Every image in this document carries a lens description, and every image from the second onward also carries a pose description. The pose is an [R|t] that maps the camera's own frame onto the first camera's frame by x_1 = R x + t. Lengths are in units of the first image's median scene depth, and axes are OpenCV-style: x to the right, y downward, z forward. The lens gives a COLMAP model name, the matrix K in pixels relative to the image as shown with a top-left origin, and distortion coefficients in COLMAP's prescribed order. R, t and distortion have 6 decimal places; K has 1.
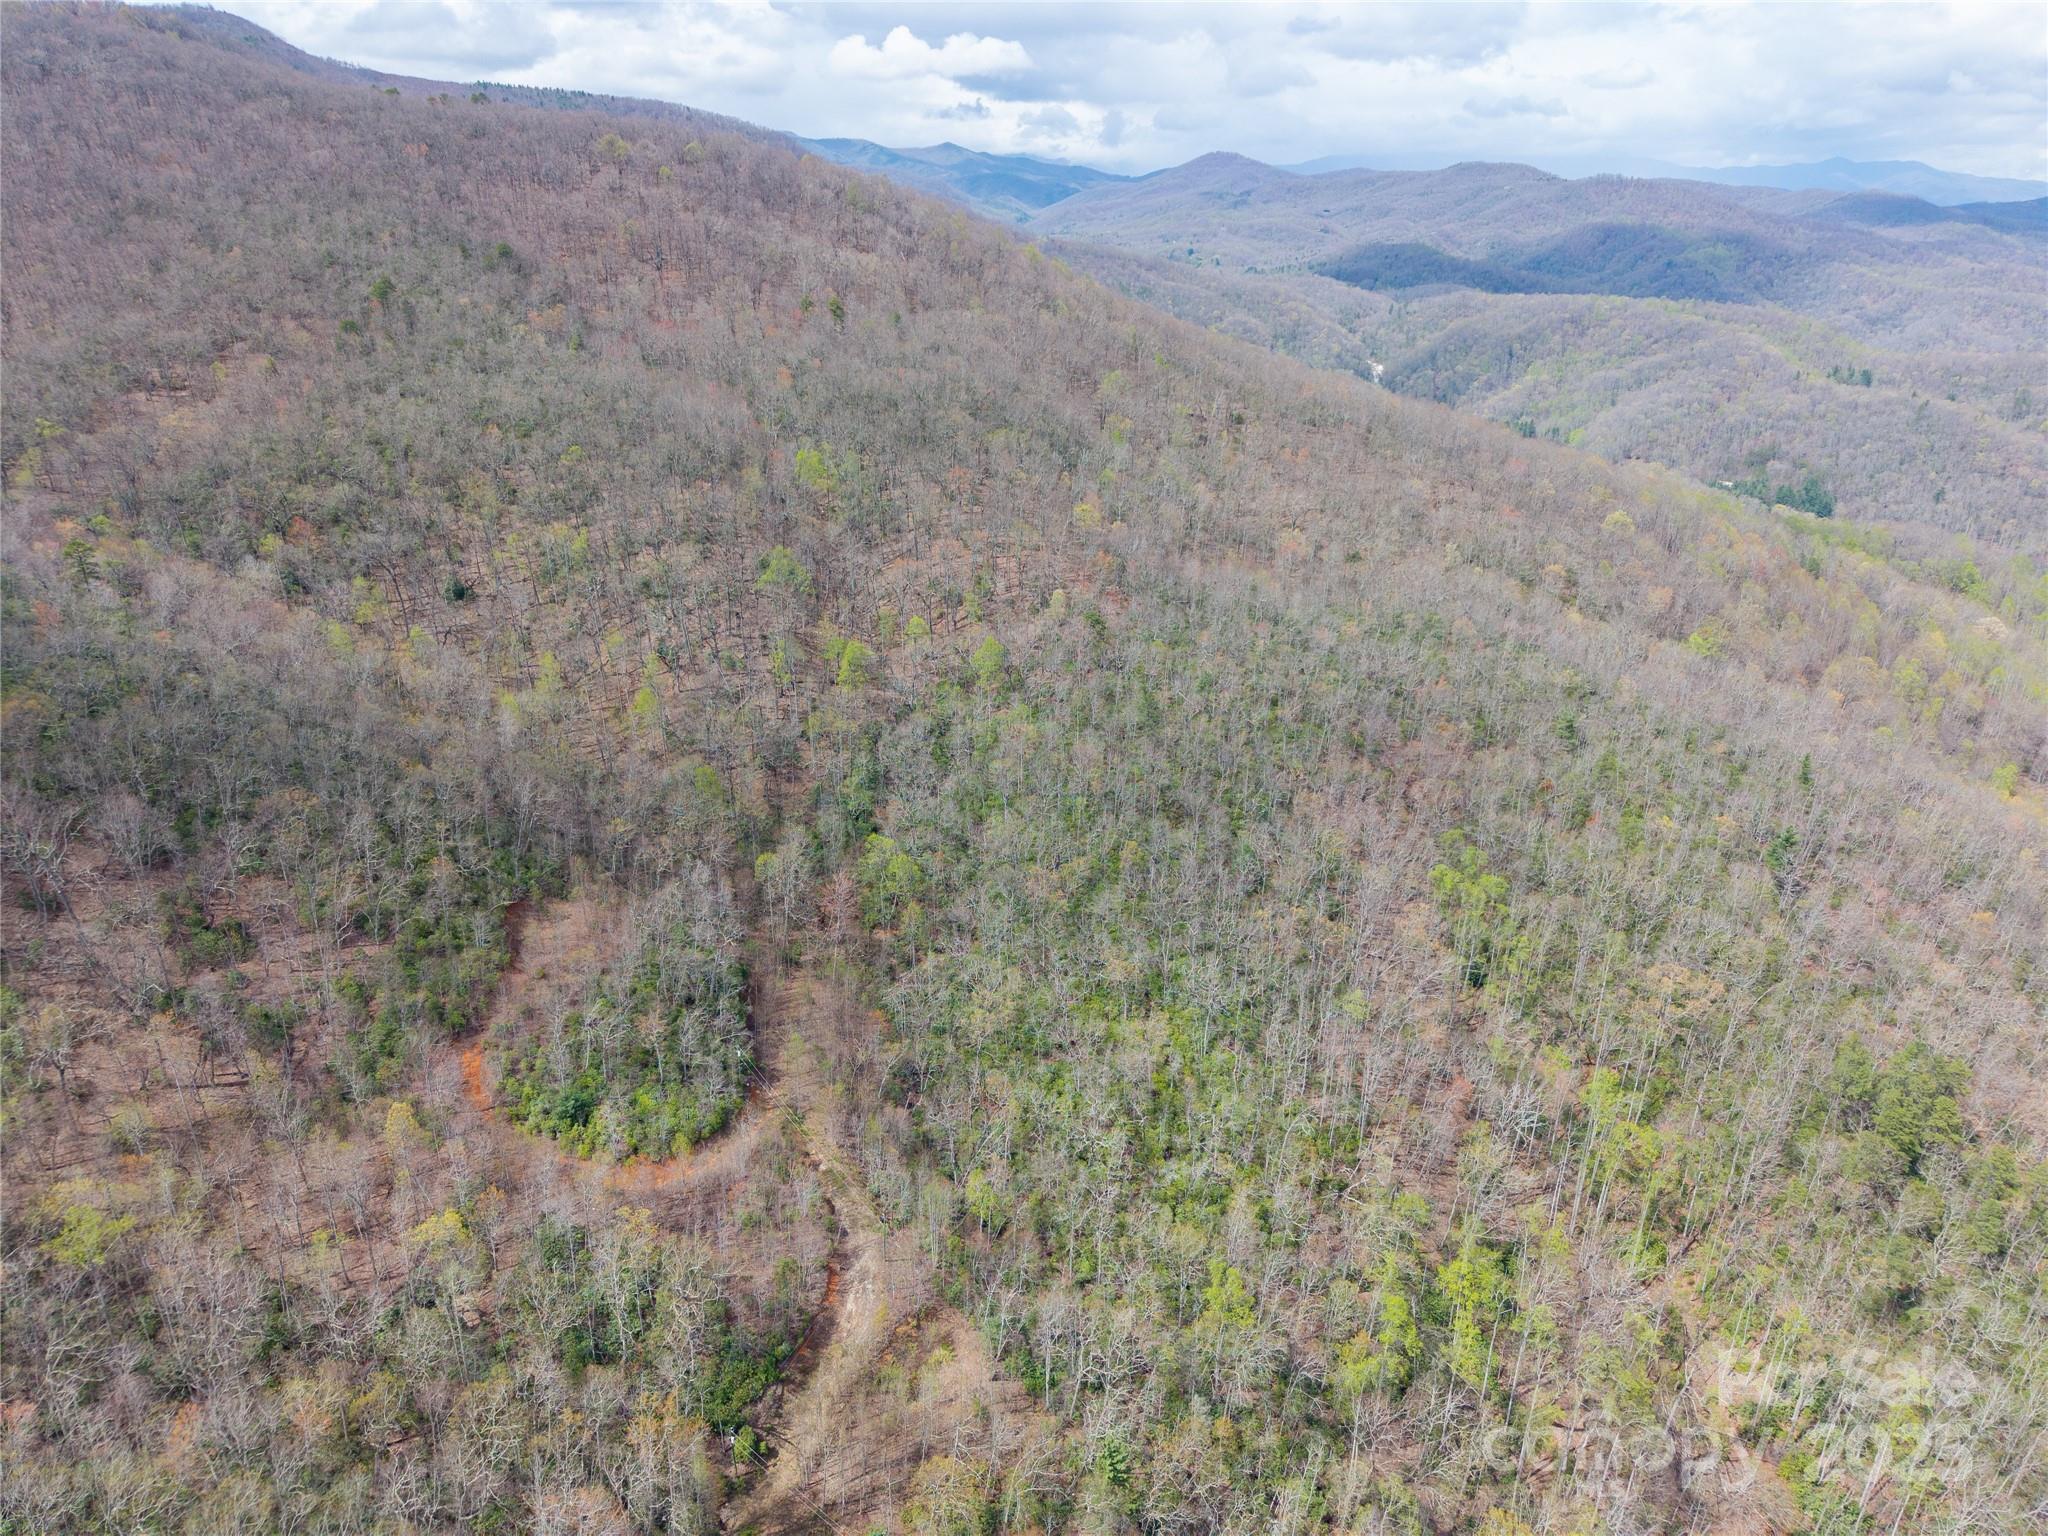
lens RADIAL K [[1370.0, 0, 1031.8], [0, 1370.0, 758.3], [0, 0, 1]] dist [0.026877, -0.026504]
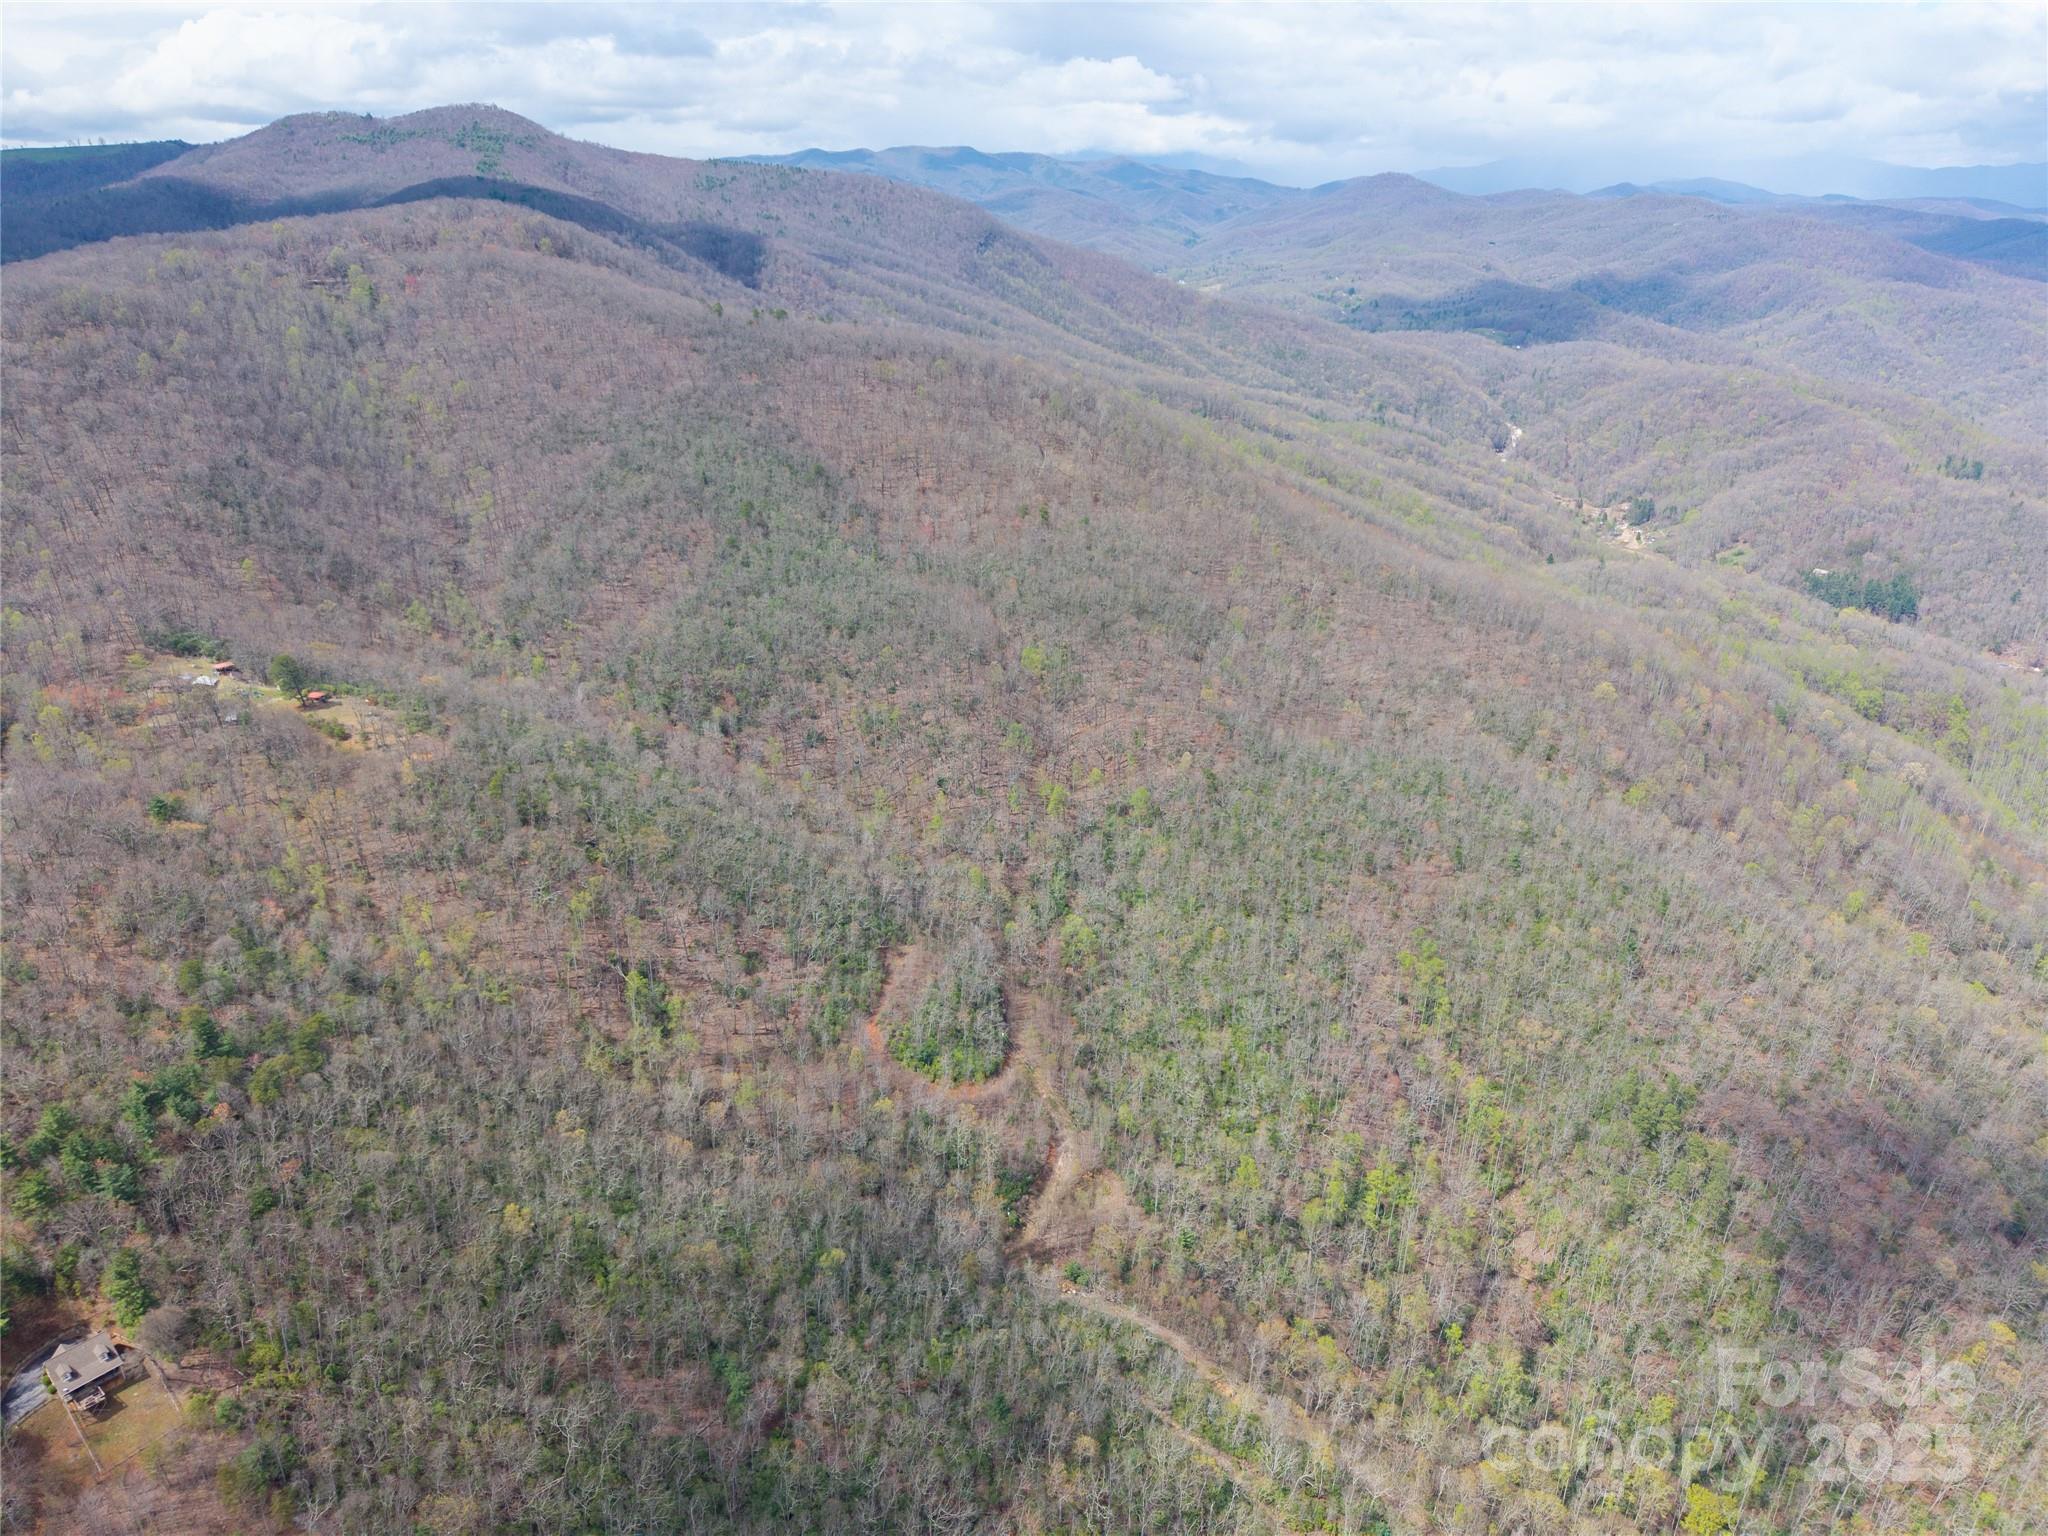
lens RADIAL K [[1370.0, 0, 1026.6], [0, 1370.0, 770.2], [0, 0, 1]] dist [0.026877, -0.026504]
pose [[0.993121, 0.046054, -0.107655, 0.006341], [-0.044469, 0.998865, 0.017078, -0.138345], [0.108319, -0.012173, 0.994042, -0.656719]]
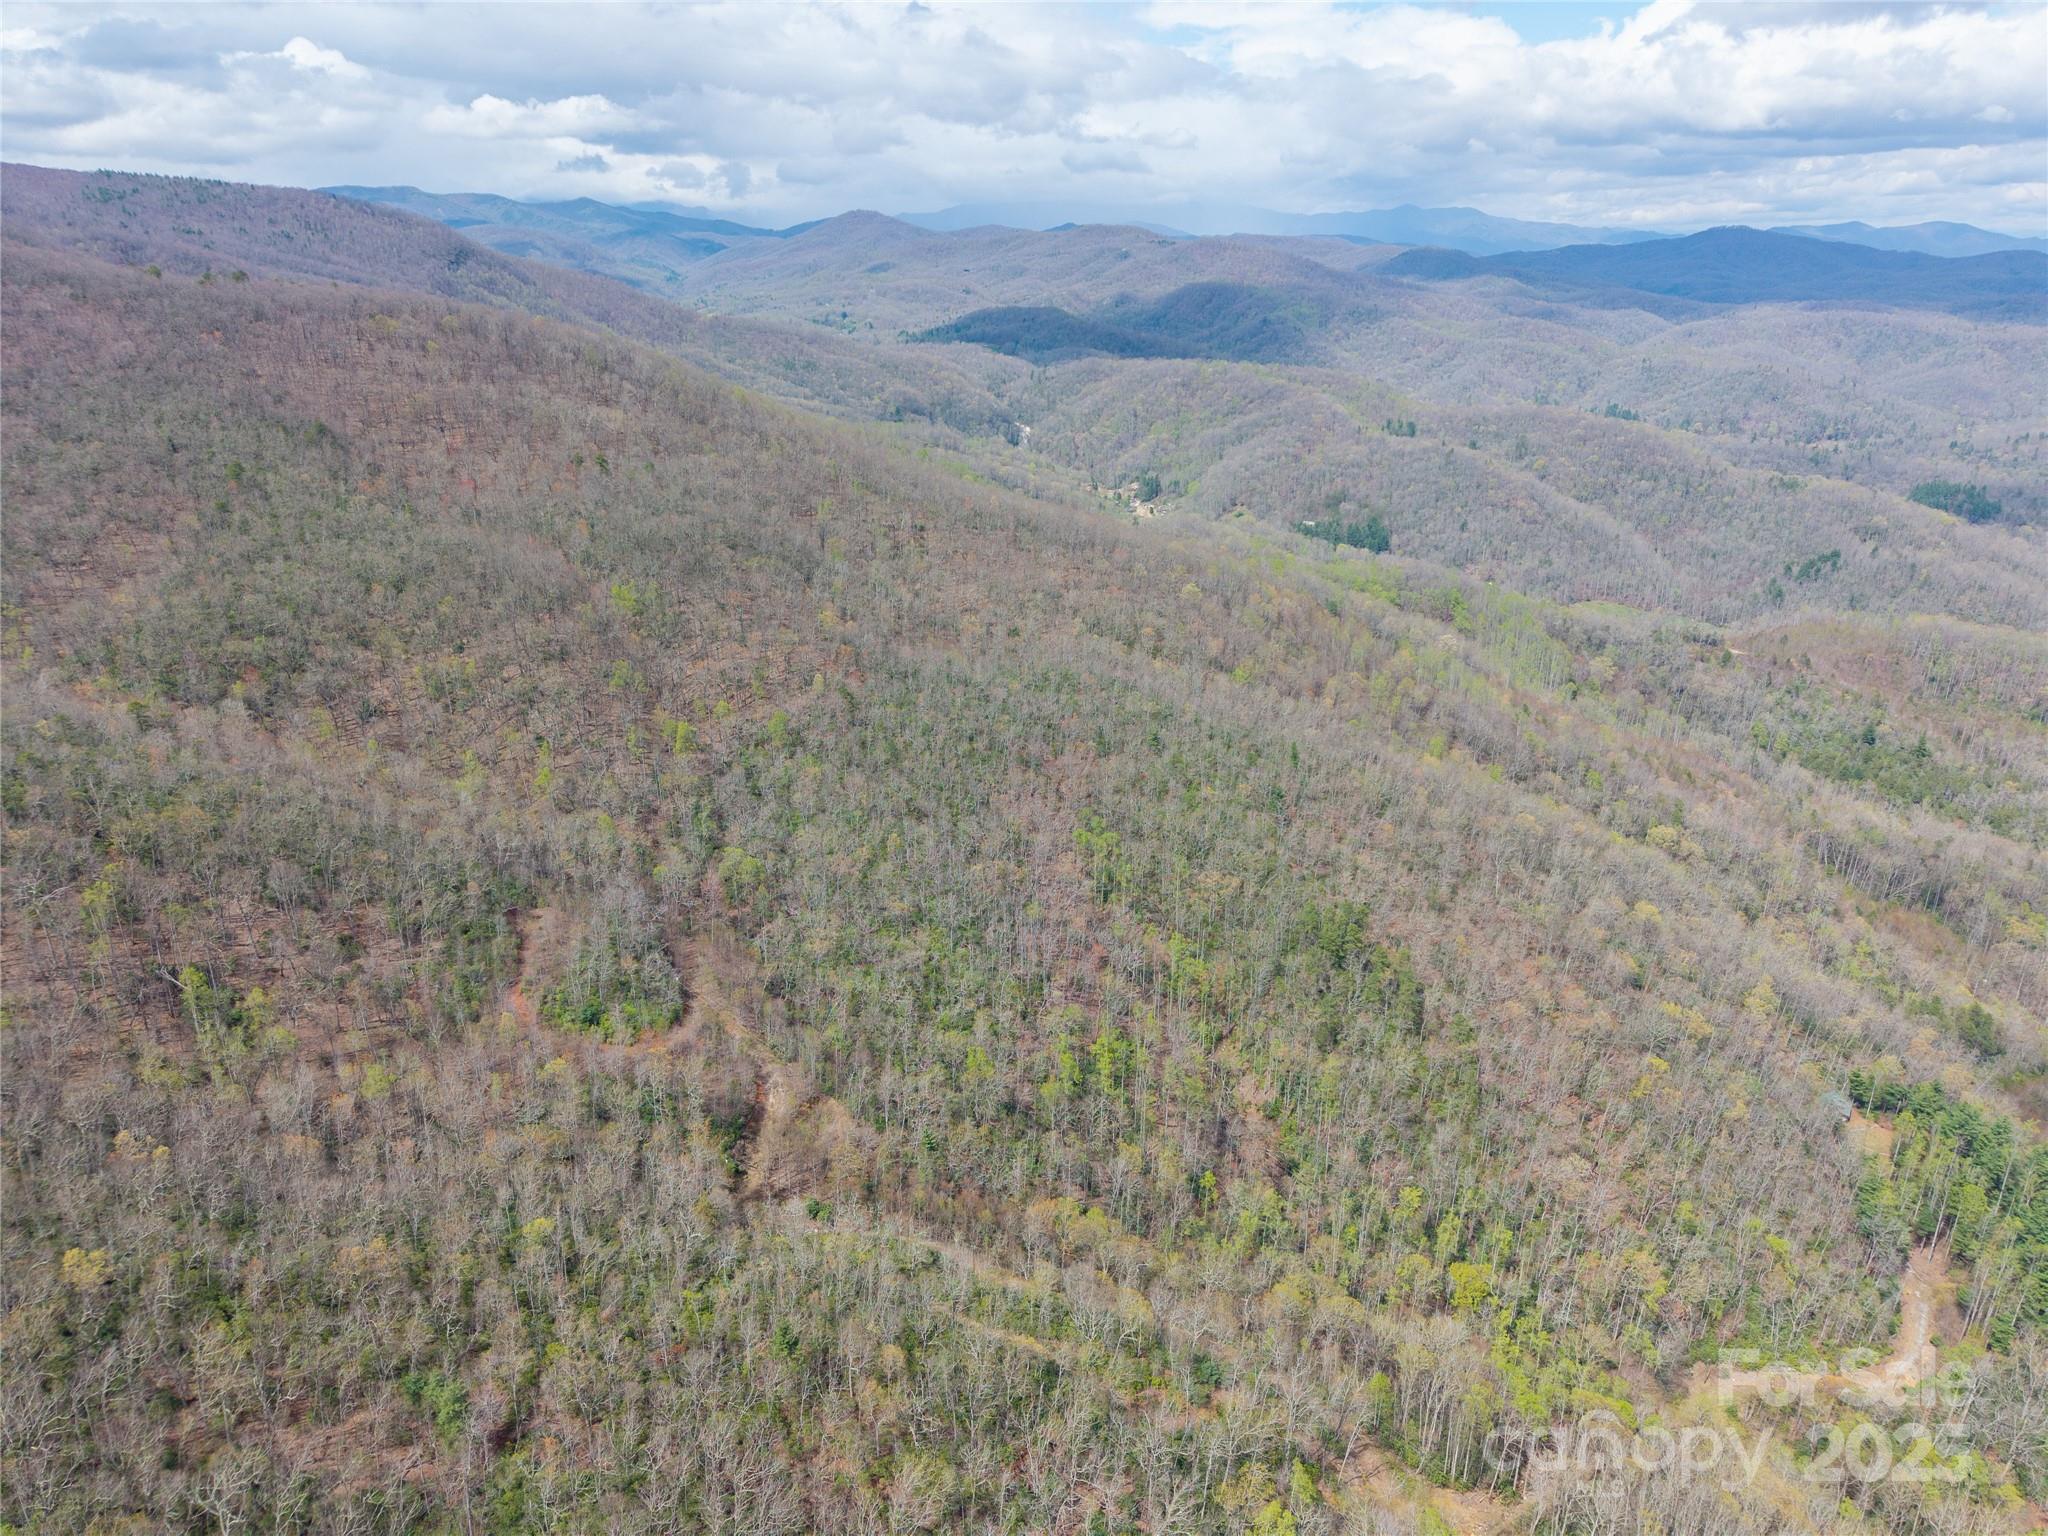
lens RADIAL K [[1370.0, 0, 1019.9], [0, 1370.0, 777.9], [0, 0, 1]] dist [0.026877, -0.026504]
pose [[0.972700, -0.094260, 0.212063, -0.102175], [0.097064, 0.995274, -0.002828, 0.012637], [-0.210794, 0.023335, 0.977252, -0.527980]]
